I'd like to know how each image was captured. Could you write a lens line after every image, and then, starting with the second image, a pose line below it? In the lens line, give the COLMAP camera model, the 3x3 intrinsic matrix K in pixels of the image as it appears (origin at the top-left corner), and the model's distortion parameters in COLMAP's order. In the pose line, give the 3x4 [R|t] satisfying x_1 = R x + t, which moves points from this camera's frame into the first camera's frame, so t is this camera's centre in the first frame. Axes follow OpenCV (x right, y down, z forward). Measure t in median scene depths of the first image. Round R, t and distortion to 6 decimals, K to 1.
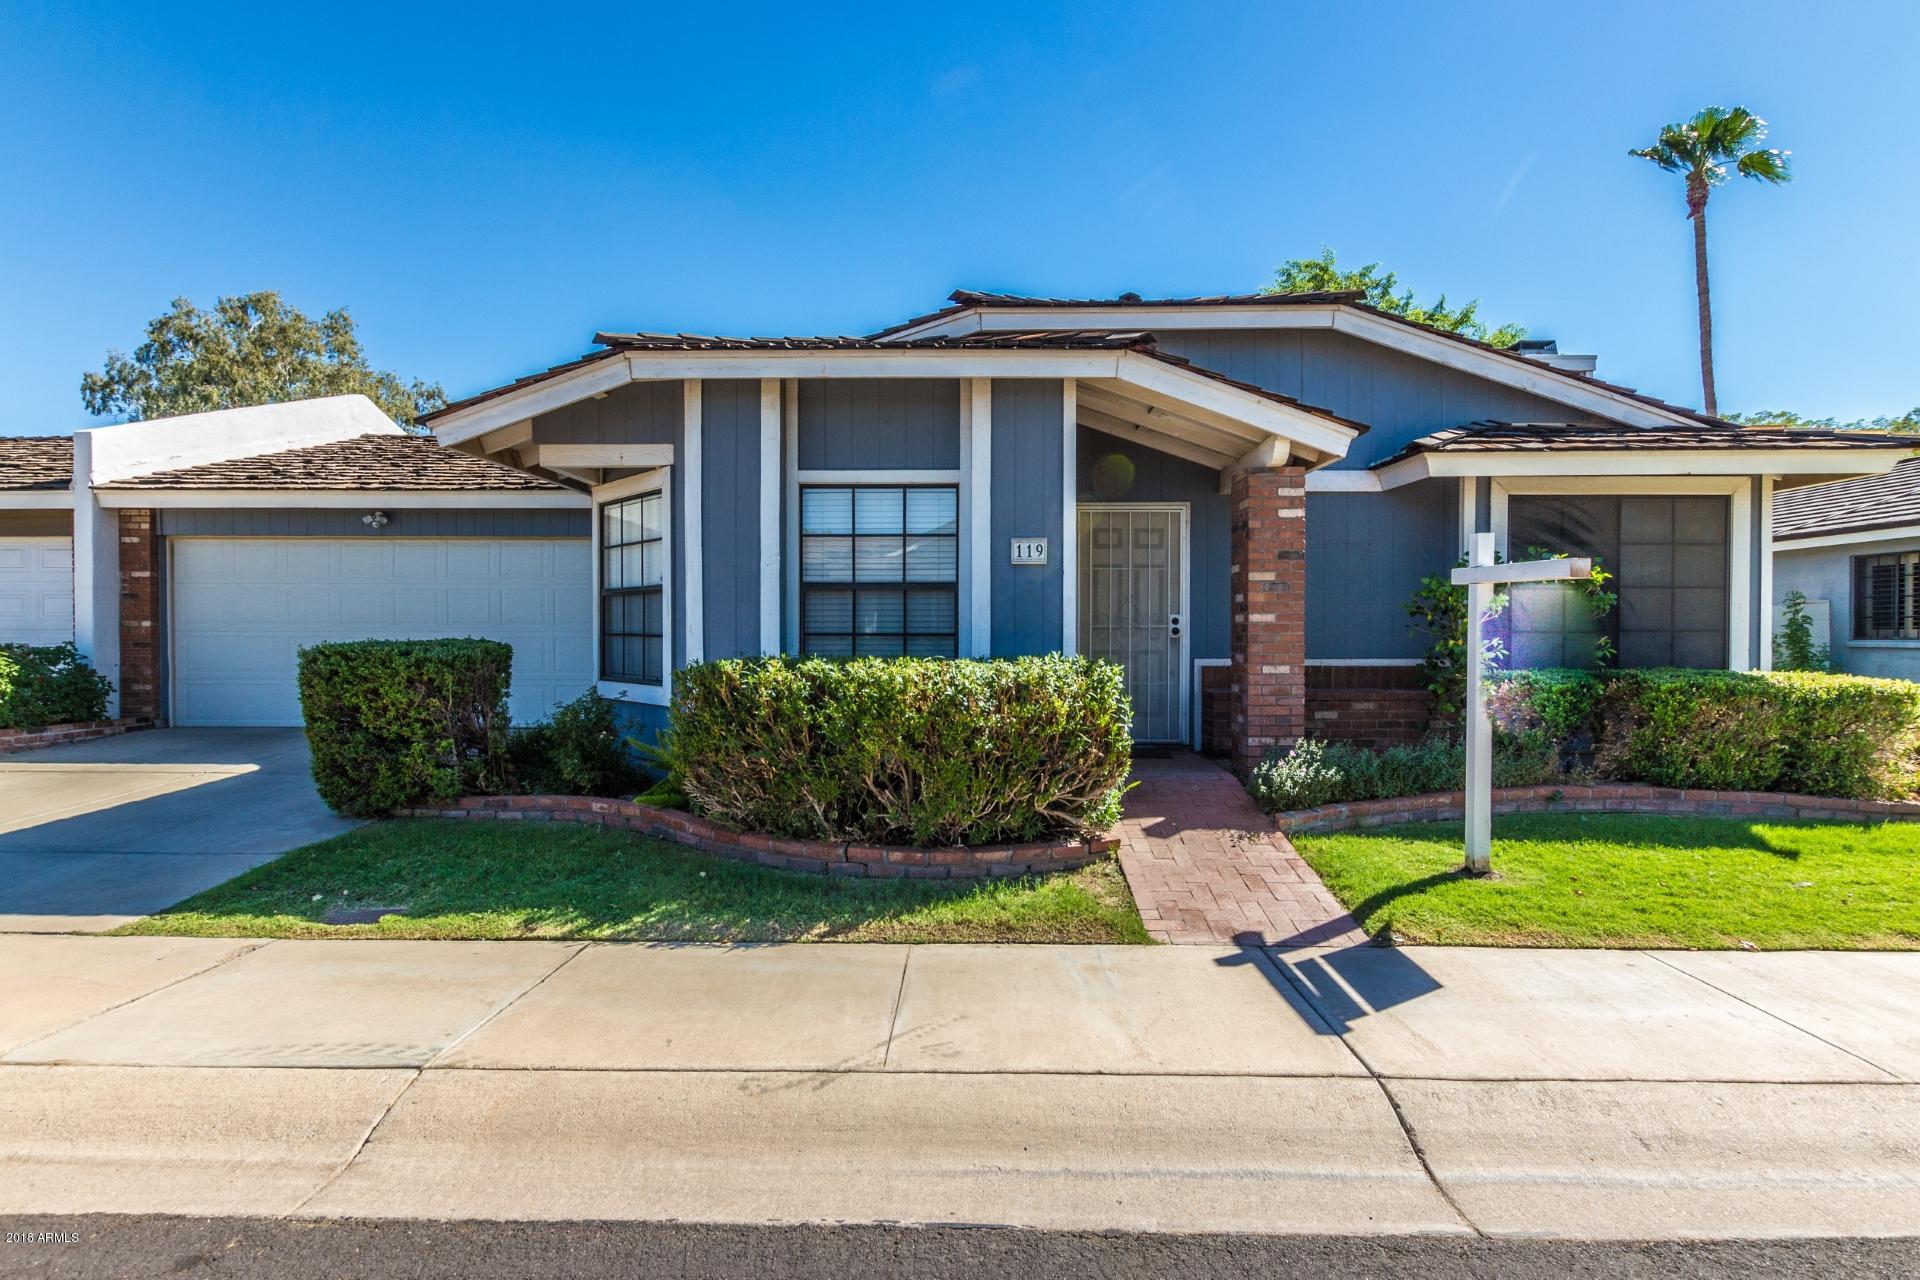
lens RADIAL K [[908.4, 0, 967.7], [0, 908.4, 649.8], [0, 0, 1]] dist [0.005697, -0.001650]
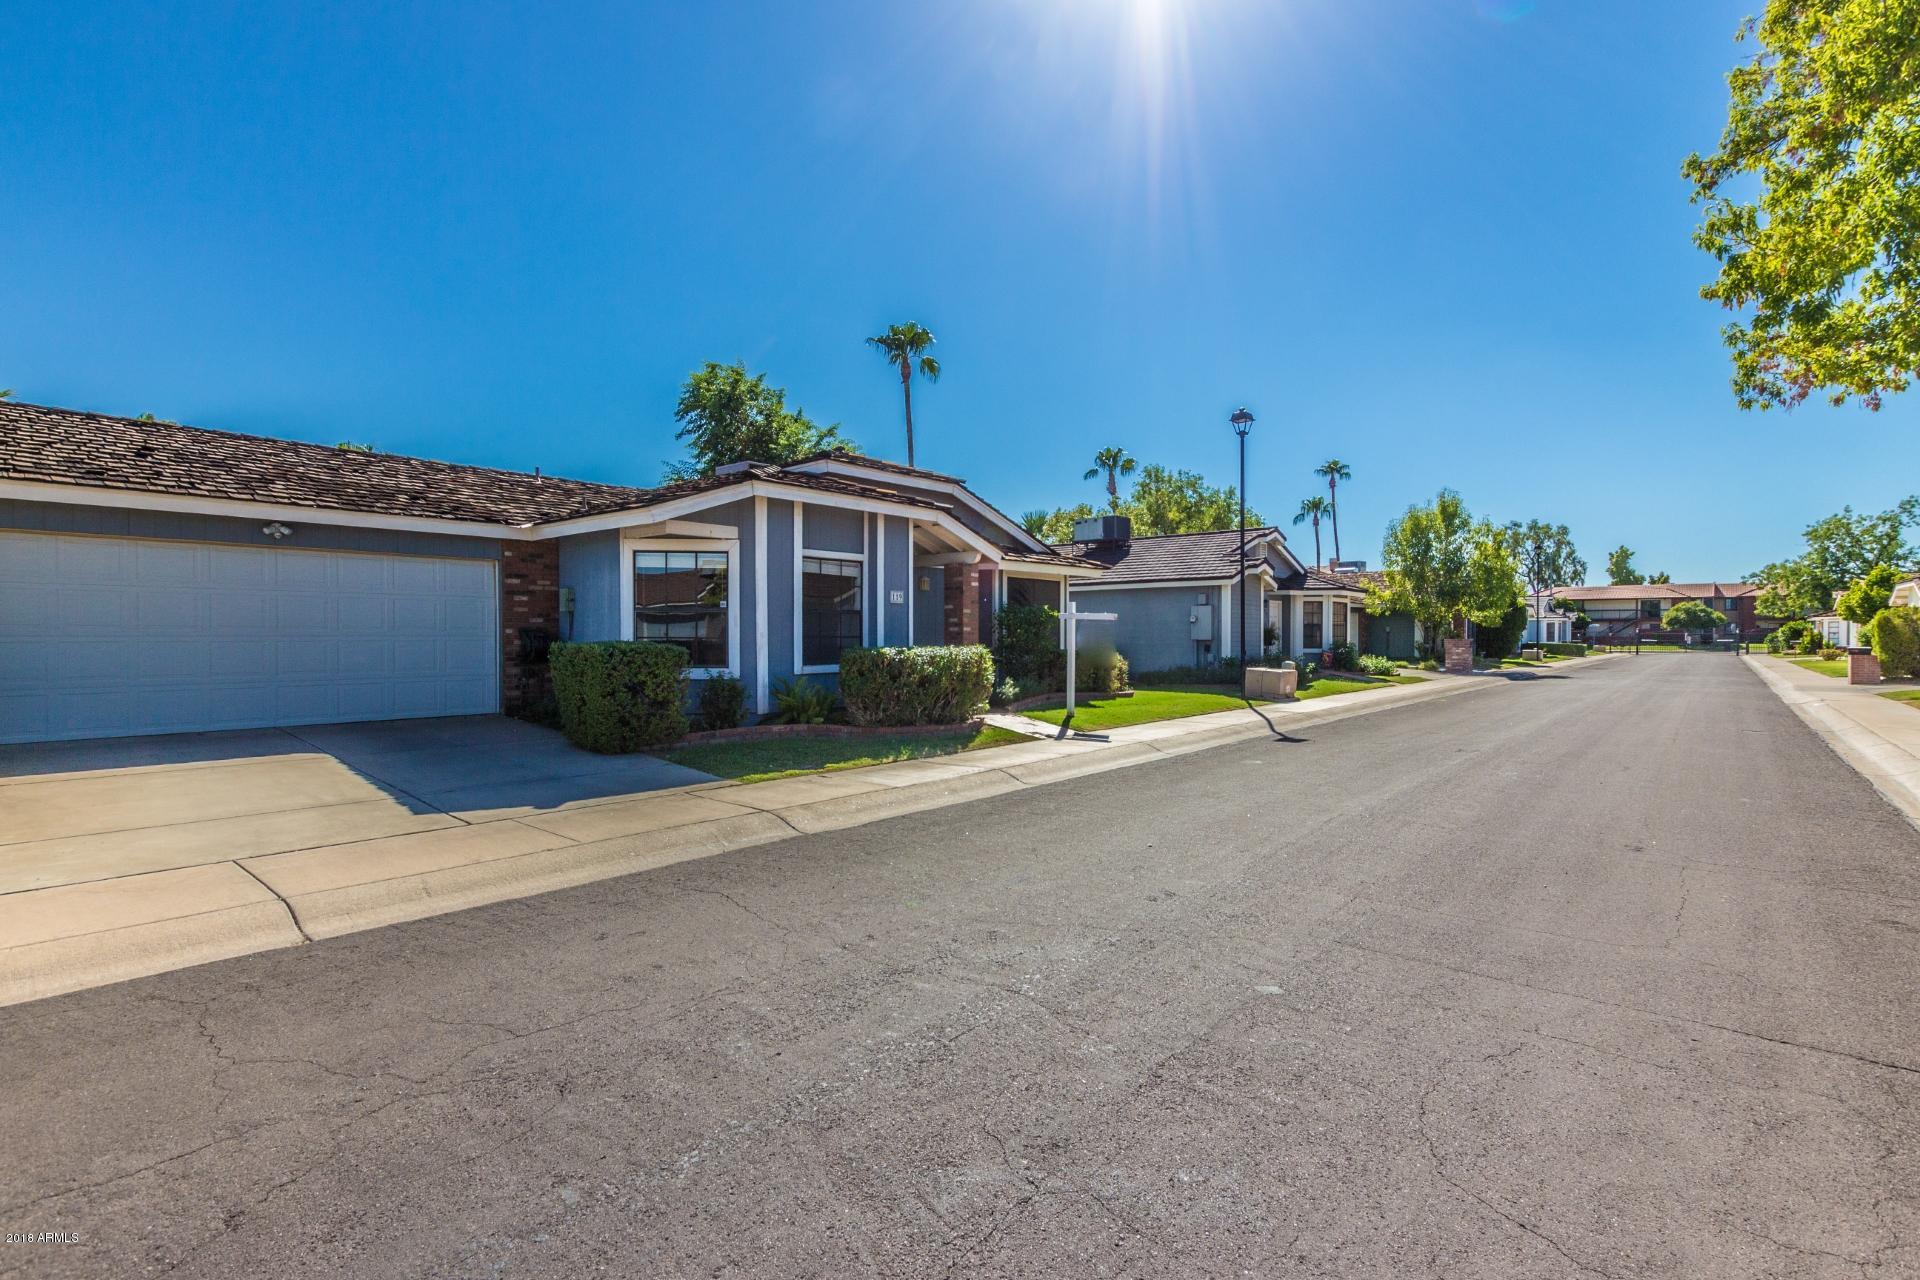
lens RADIAL K [[884.6, 0, 950.6], [0, 884.6, 632.6], [0, 0, 1]] dist [0.007895, -0.004237]
pose [[0.649539, 0.000414, 0.760328, -1.402636], [0.011863, 0.999873, -0.010678, -0.003528], [-0.760236, 0.015956, 0.649451, -0.419635]]
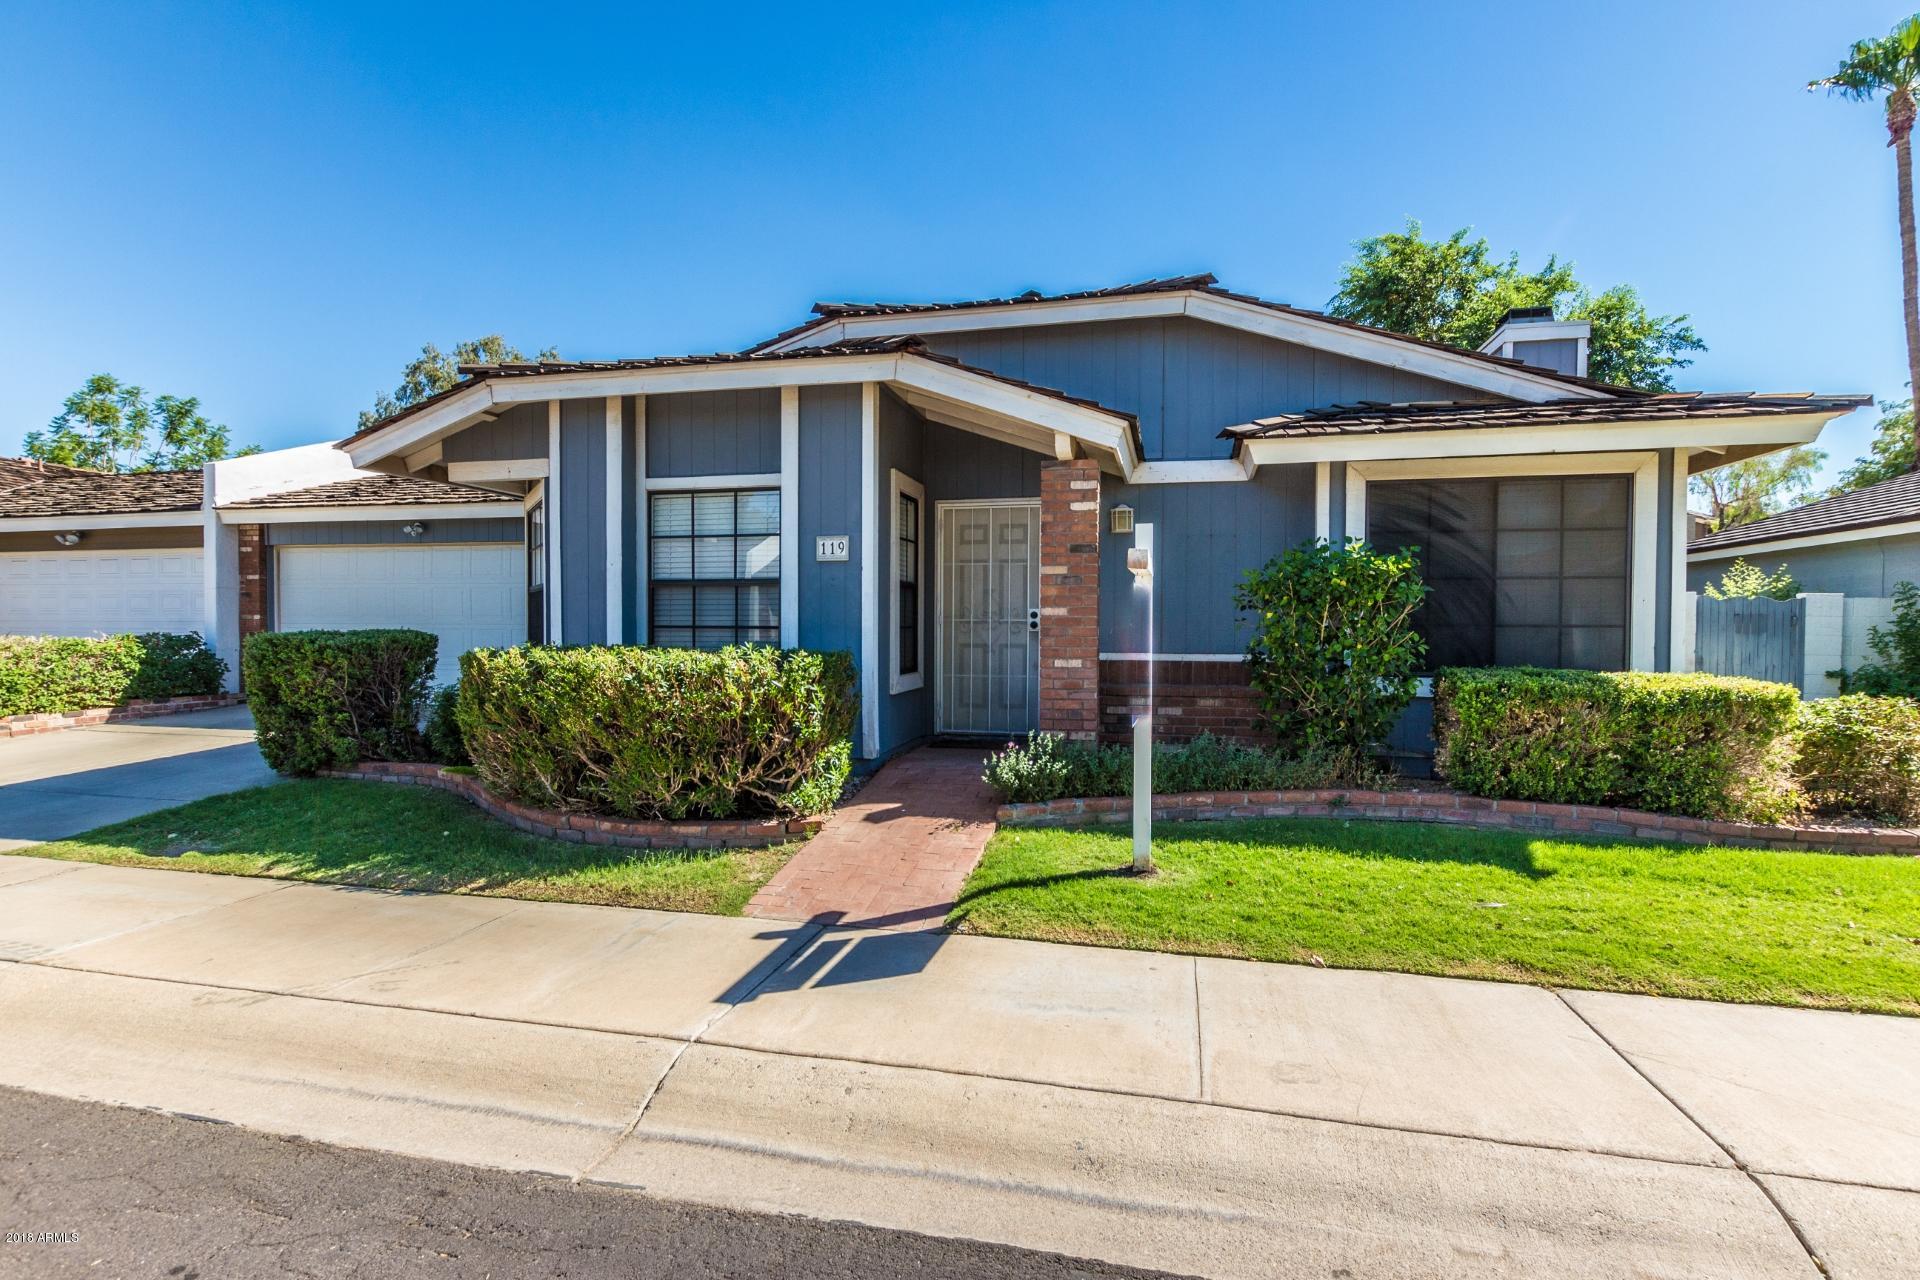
lens RADIAL K [[884.6, 0, 964.2], [0, 884.6, 650.7], [0, 0, 1]] dist [0.007895, -0.004237]
pose [[0.979253, 0.008744, -0.202453, 0.425431], [-0.007533, 0.999949, 0.006754, 0.002082], [0.202502, -0.005089, 0.979269, 0.024335]]
